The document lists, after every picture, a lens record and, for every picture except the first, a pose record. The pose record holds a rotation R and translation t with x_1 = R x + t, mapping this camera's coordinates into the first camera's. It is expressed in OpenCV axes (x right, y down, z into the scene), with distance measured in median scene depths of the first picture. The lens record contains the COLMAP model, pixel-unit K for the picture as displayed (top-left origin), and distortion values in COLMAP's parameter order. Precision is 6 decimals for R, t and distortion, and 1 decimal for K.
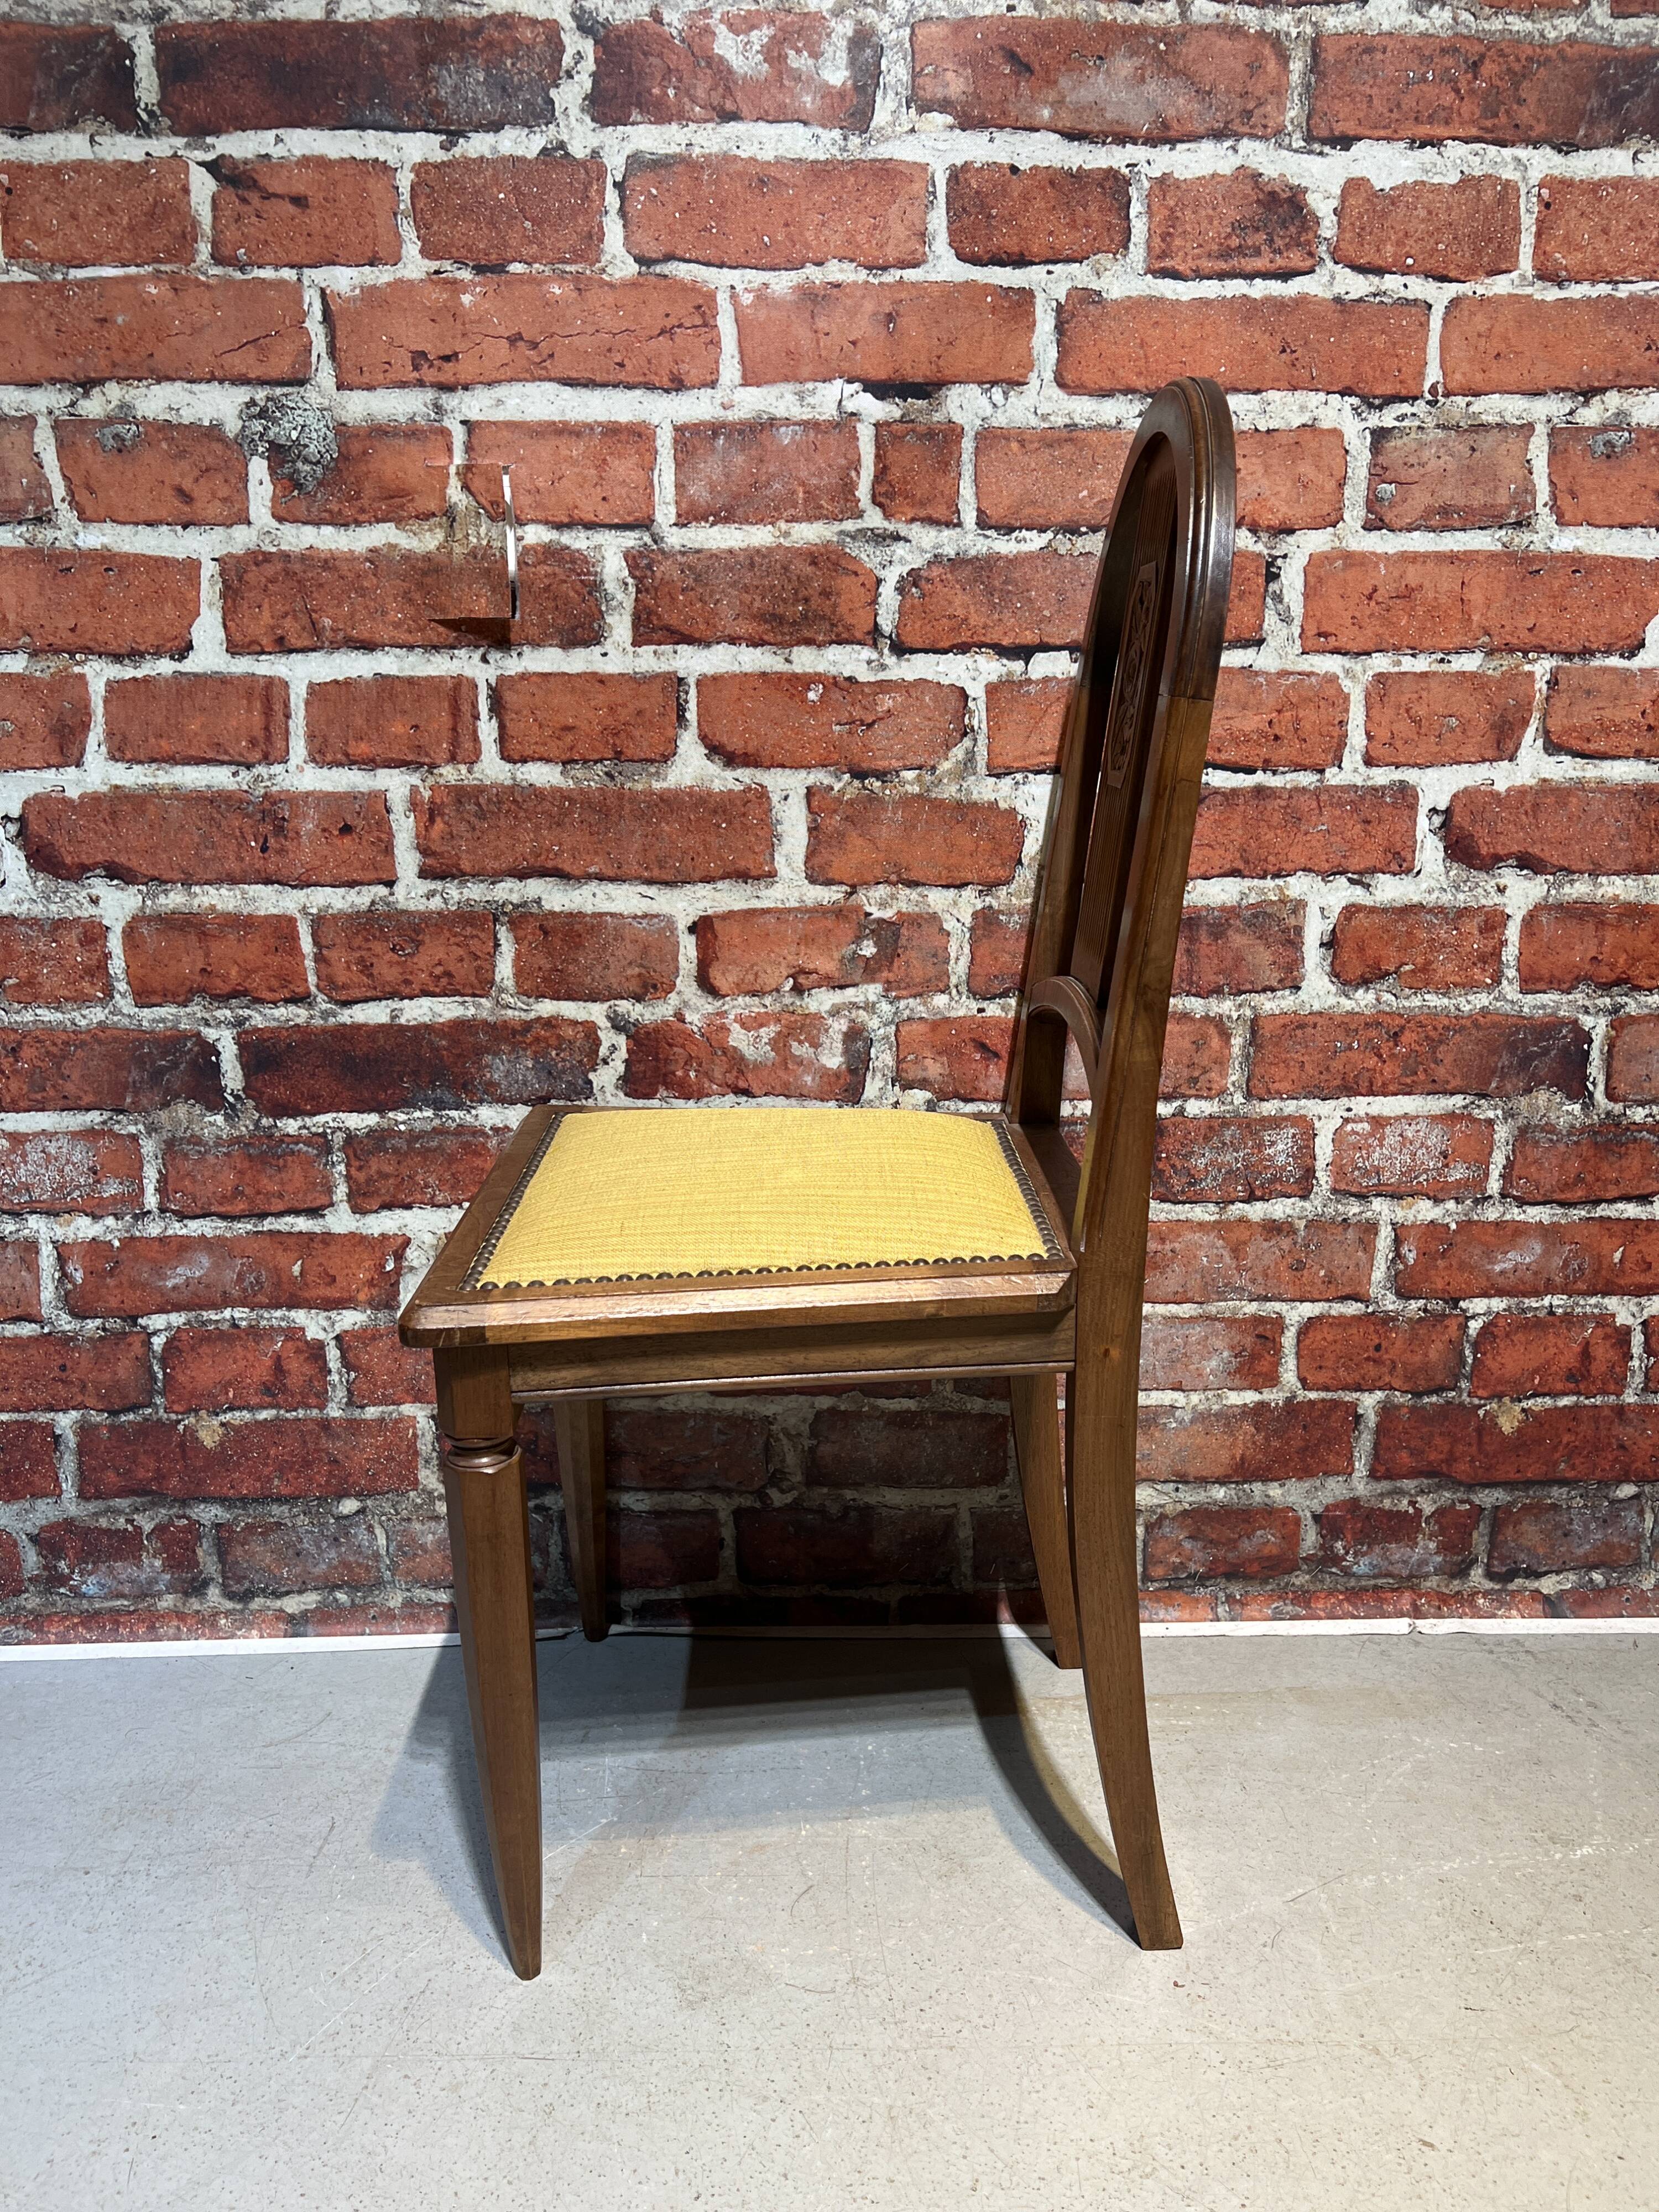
lens RADIAL K [[1665.0, 0, 813.8], [0, 1665.0, 1099.9], [0, 0, 1]] dist [0.031941, -0.046170]
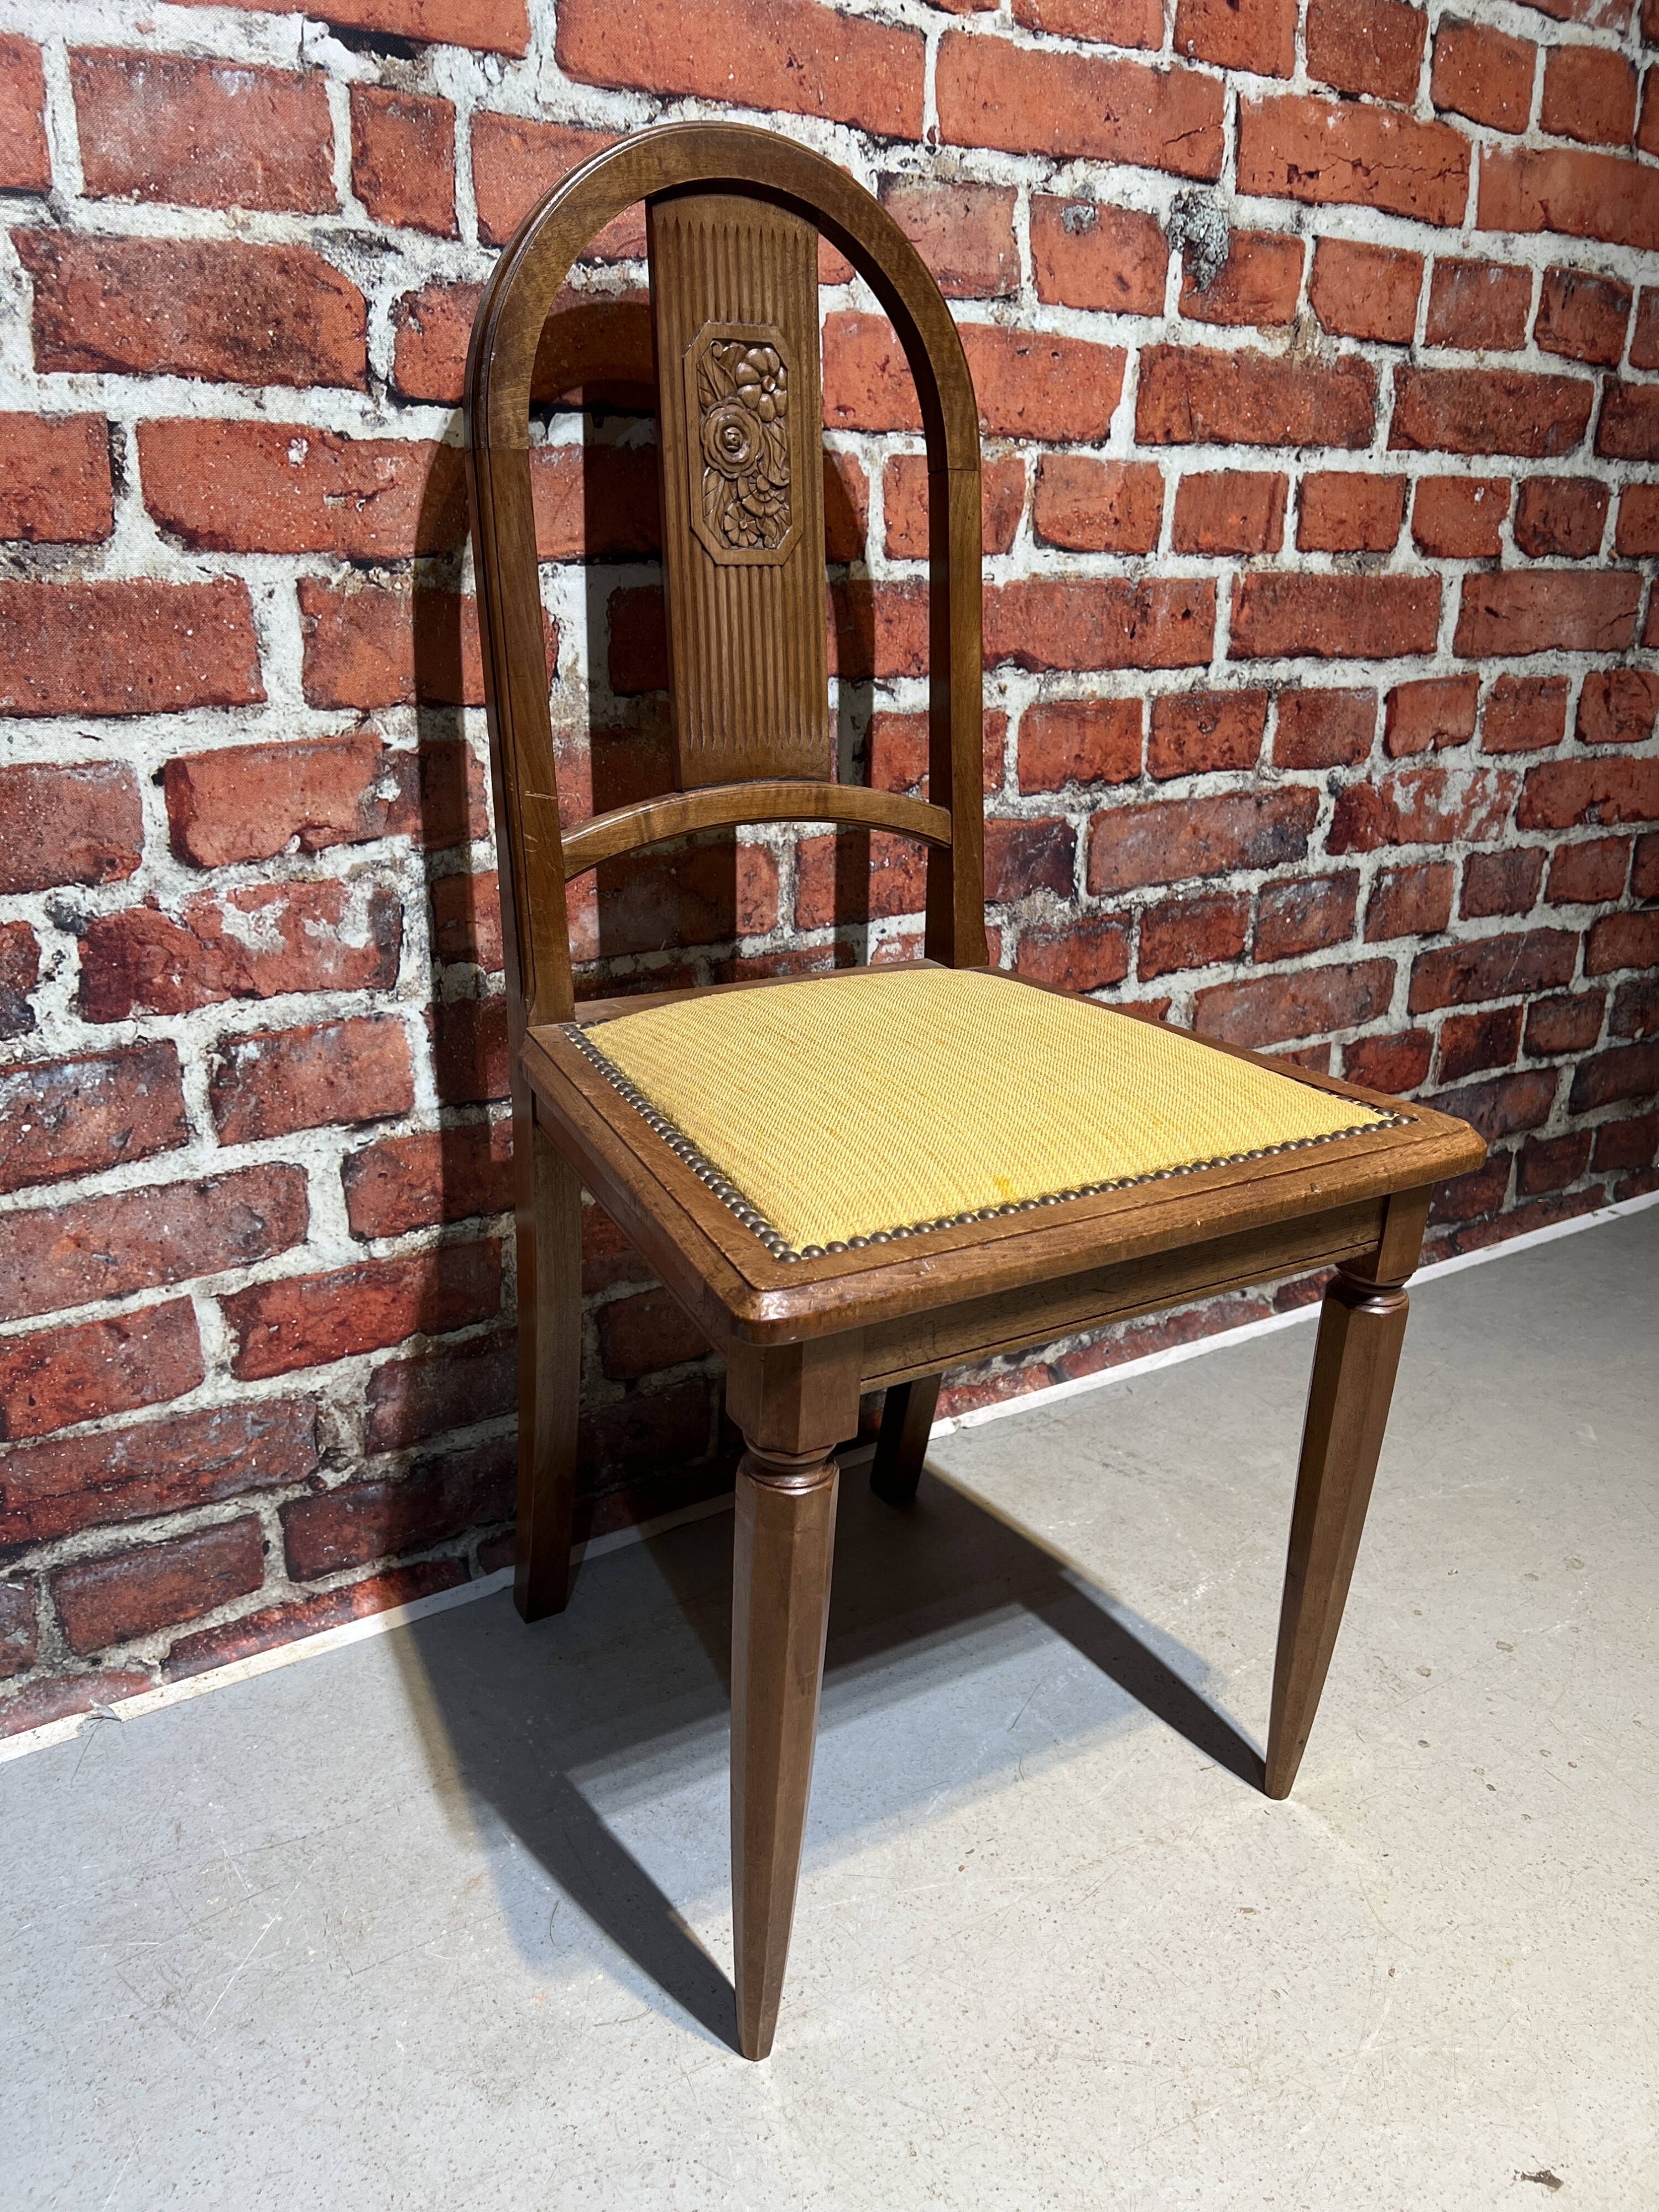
lens RADIAL K [[1665.0, 0, 813.6], [0, 1665.0, 1121.9], [0, 0, 1]] dist [0.031941, -0.046170]
pose [[0.853480, -0.161720, 0.495397, -0.225992], [0.105881, 0.984614, 0.139010, -0.024857], [-0.510255, -0.066189, 0.857472, 0.206457]]
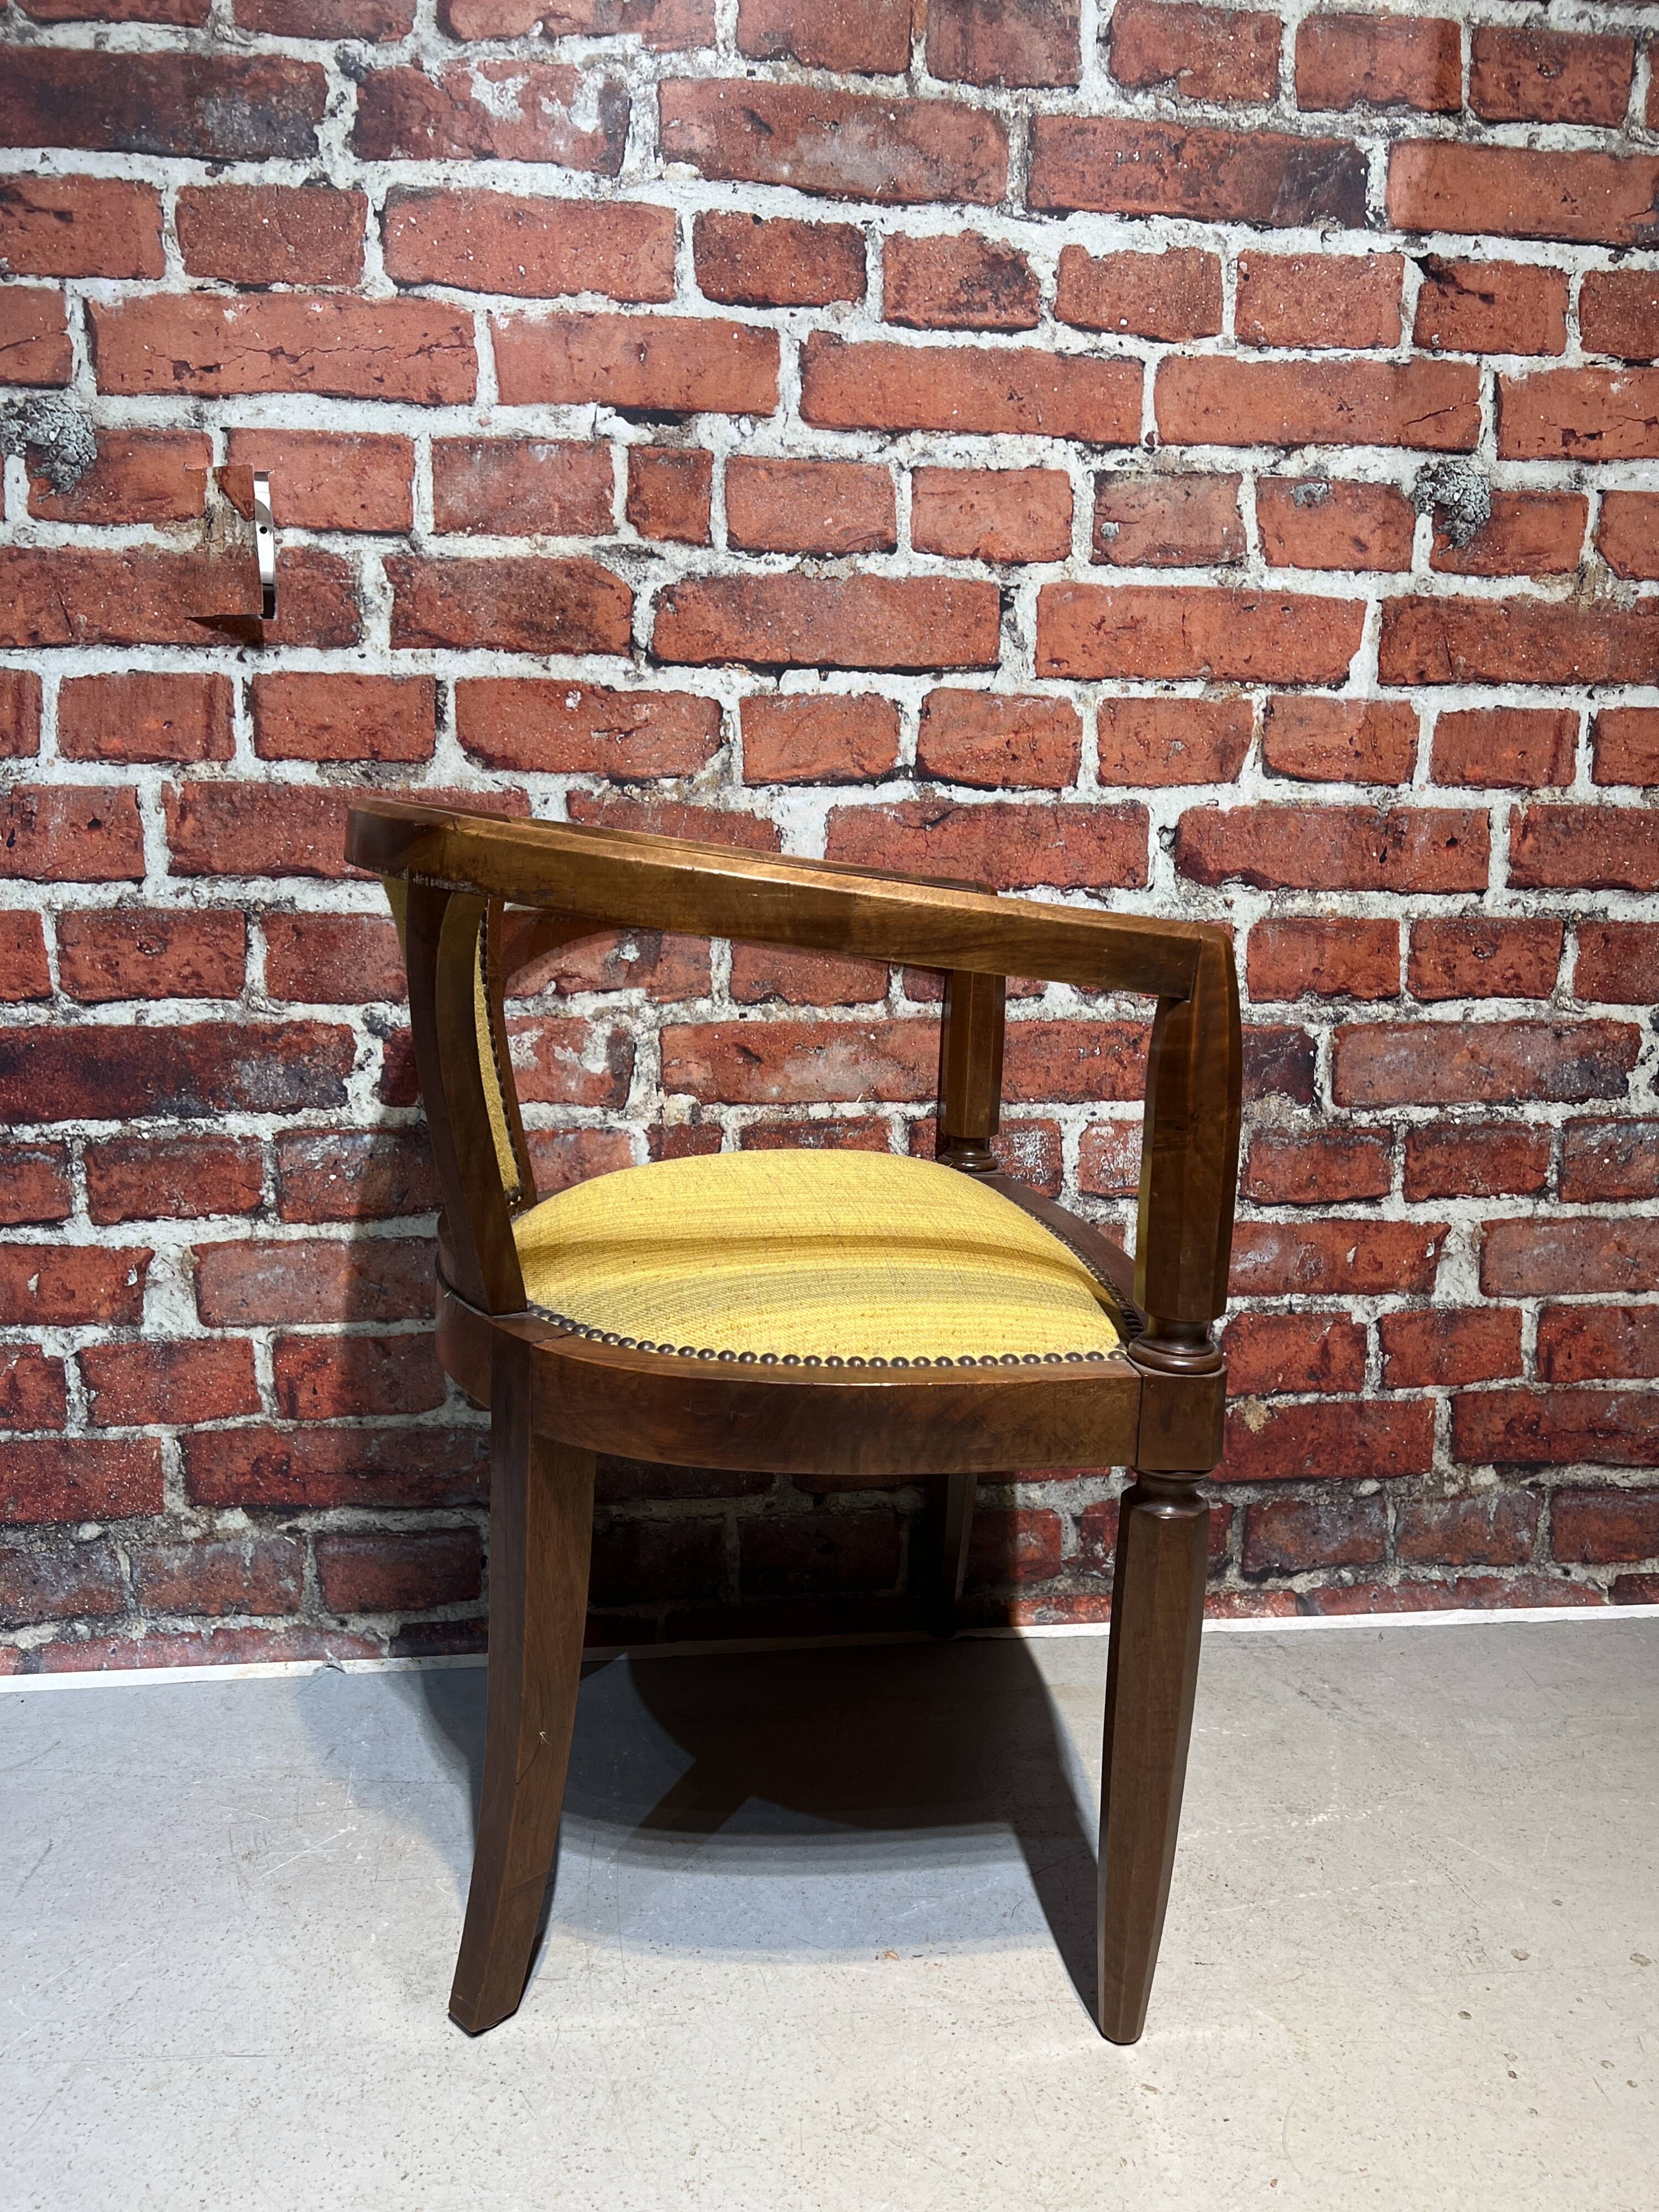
lens RADIAL K [[1665.0, 0, 819.0], [0, 1665.0, 1095.0], [0, 0, 1]] dist [0.031941, -0.046170]
pose [[0.995626, 0.000878, 0.093426, 0.056255], [0.006542, 0.996846, -0.079090, 0.081819], [-0.093201, 0.079355, 0.992480, -0.018740]]
